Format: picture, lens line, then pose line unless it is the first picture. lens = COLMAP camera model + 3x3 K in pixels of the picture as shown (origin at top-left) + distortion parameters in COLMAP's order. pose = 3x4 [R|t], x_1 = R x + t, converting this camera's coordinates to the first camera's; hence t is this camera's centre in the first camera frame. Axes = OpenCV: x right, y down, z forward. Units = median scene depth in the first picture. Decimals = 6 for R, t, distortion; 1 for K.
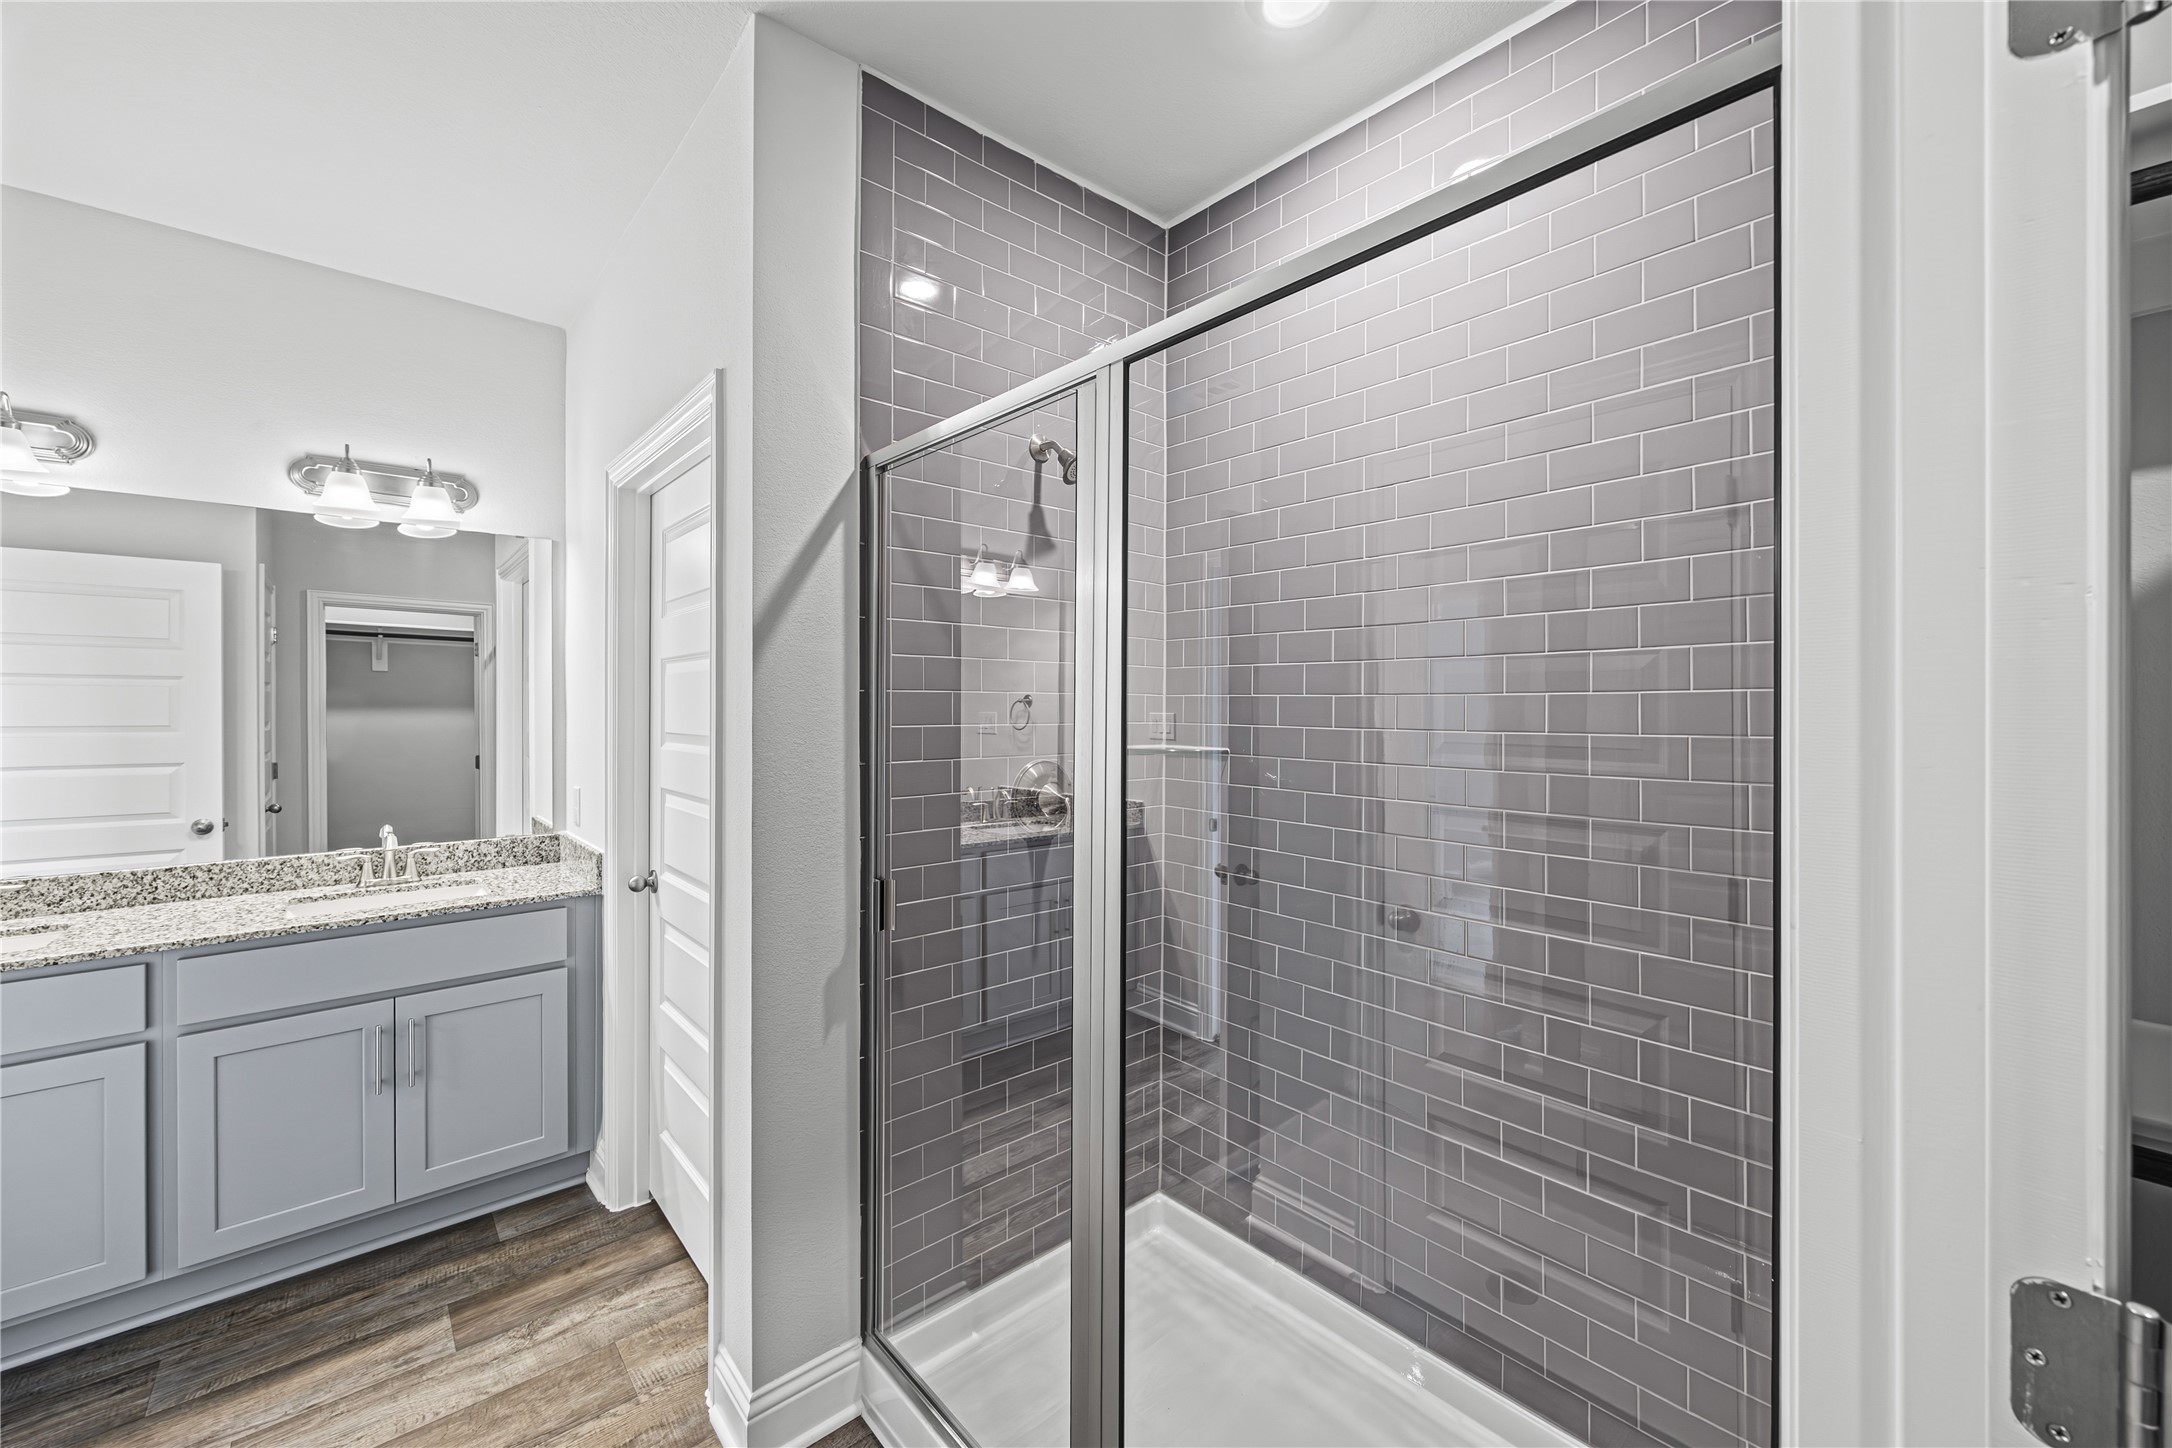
lens RADIAL K [[868.2, 0, 1079.1], [0, 868.2, 681.4], [0, 0, 1]] dist [-0.001475, 0.000027]
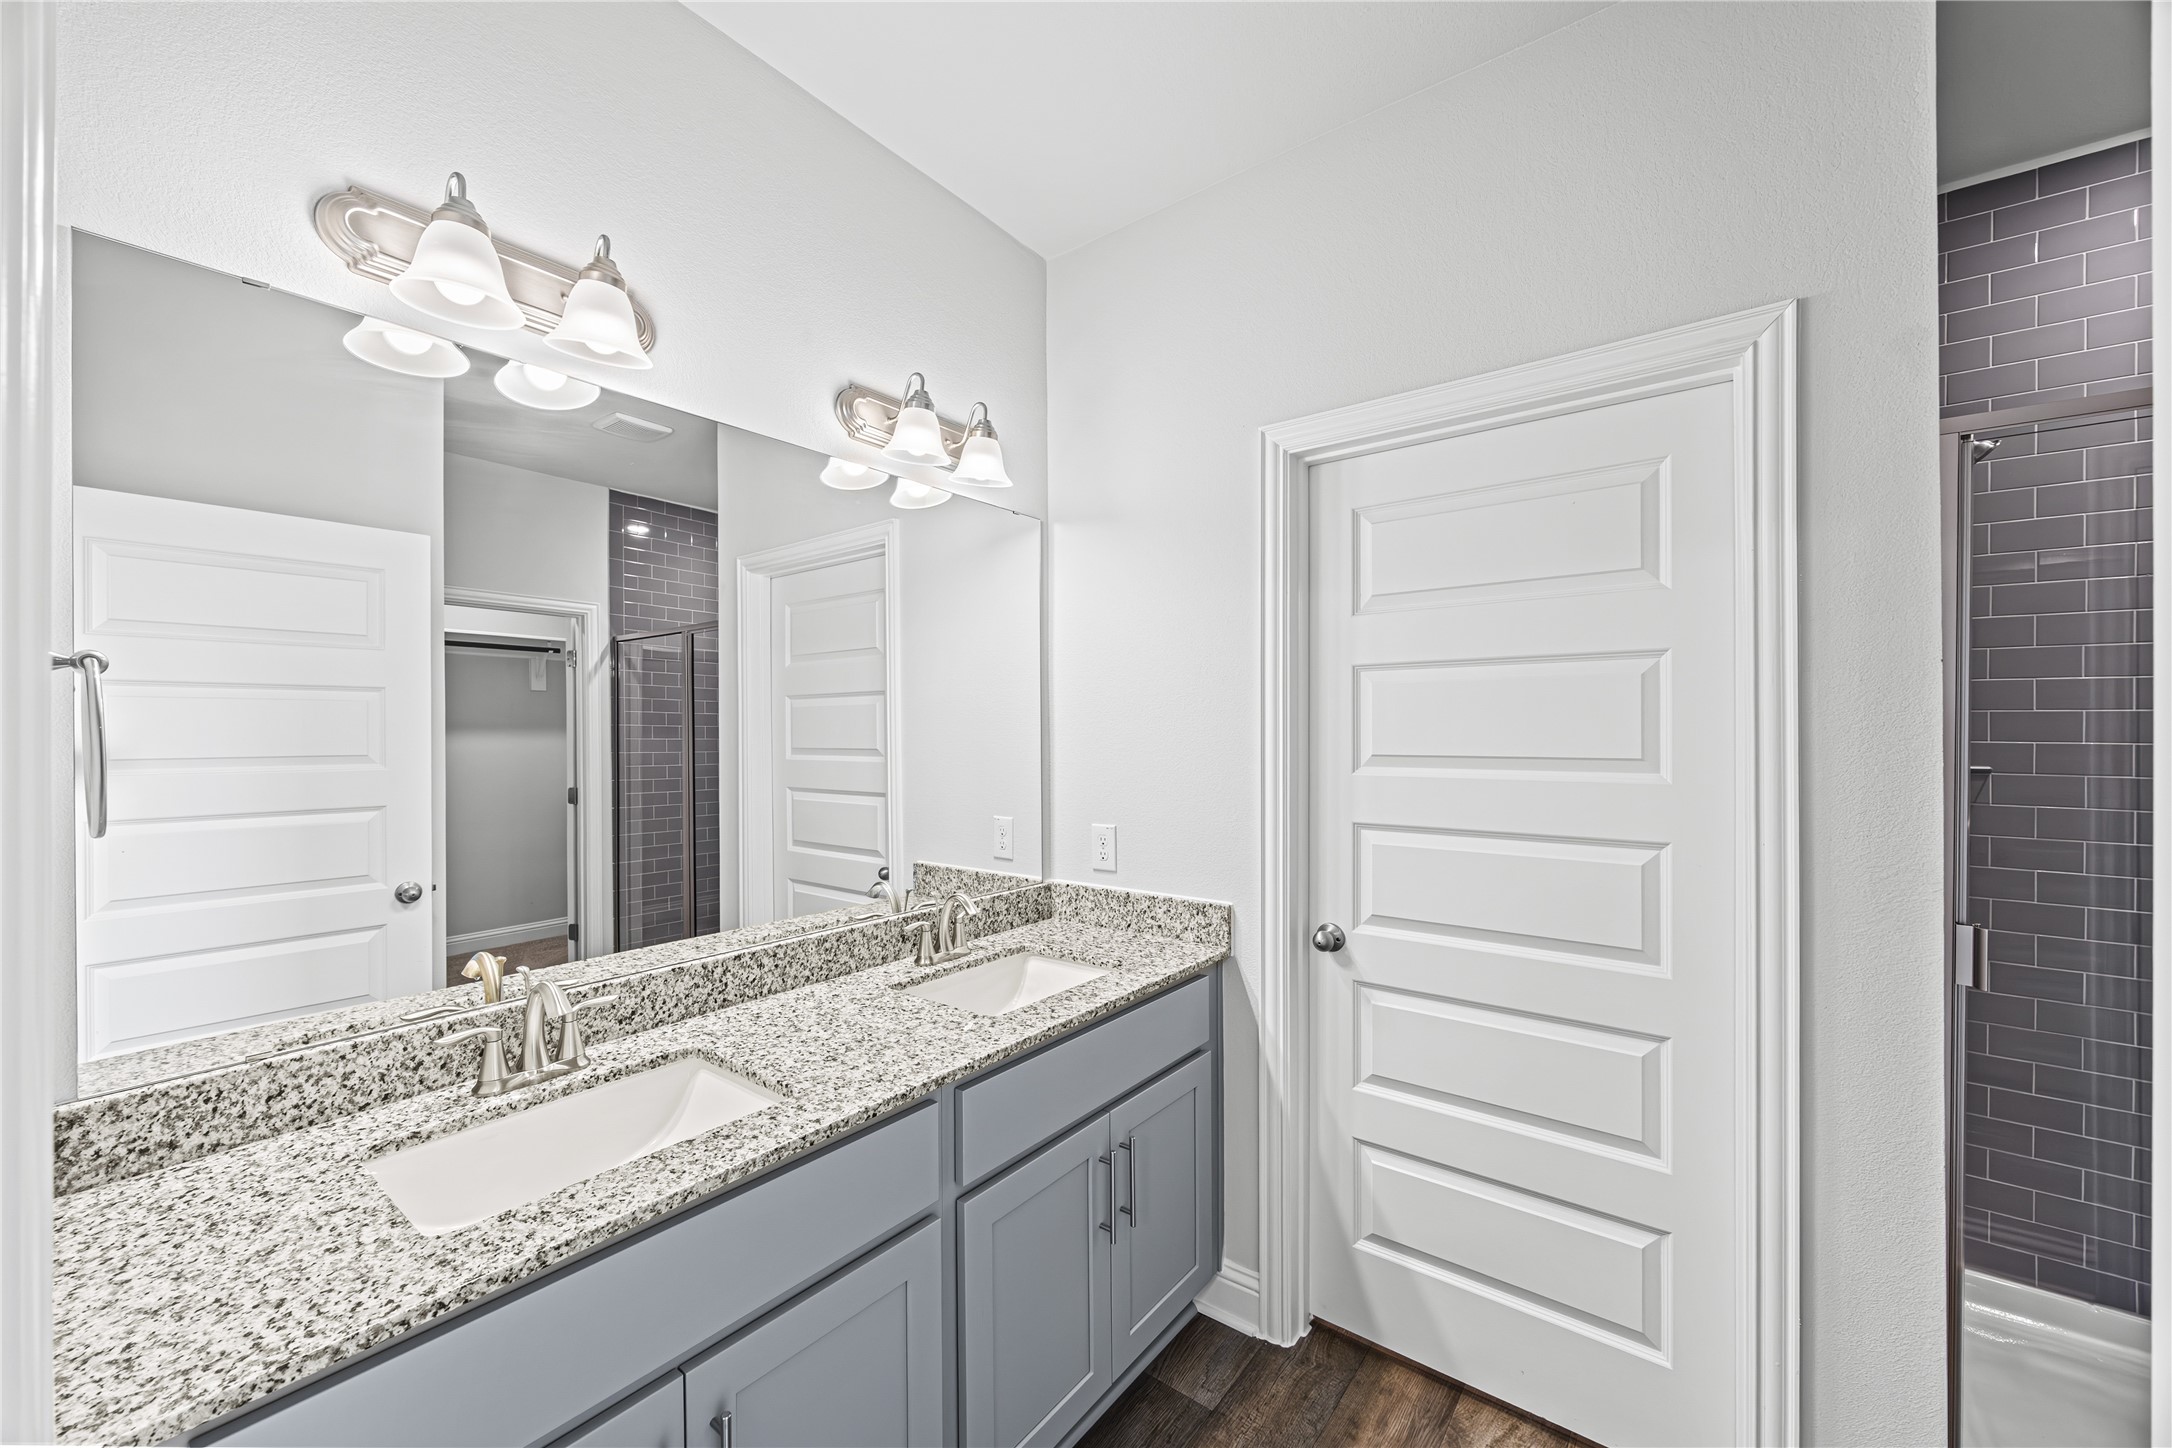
lens RADIAL K [[823.1, 0, 1086.0], [0, 823.1, 724.0], [0, 0, 1]] dist [-0.009982, -0.000072]
pose [[0.980880, -0.003204, 0.194587, -0.887643], [0.001916, 0.999975, 0.006810, 0.027230], [-0.194604, -0.006307, 0.980862, 0.300668]]
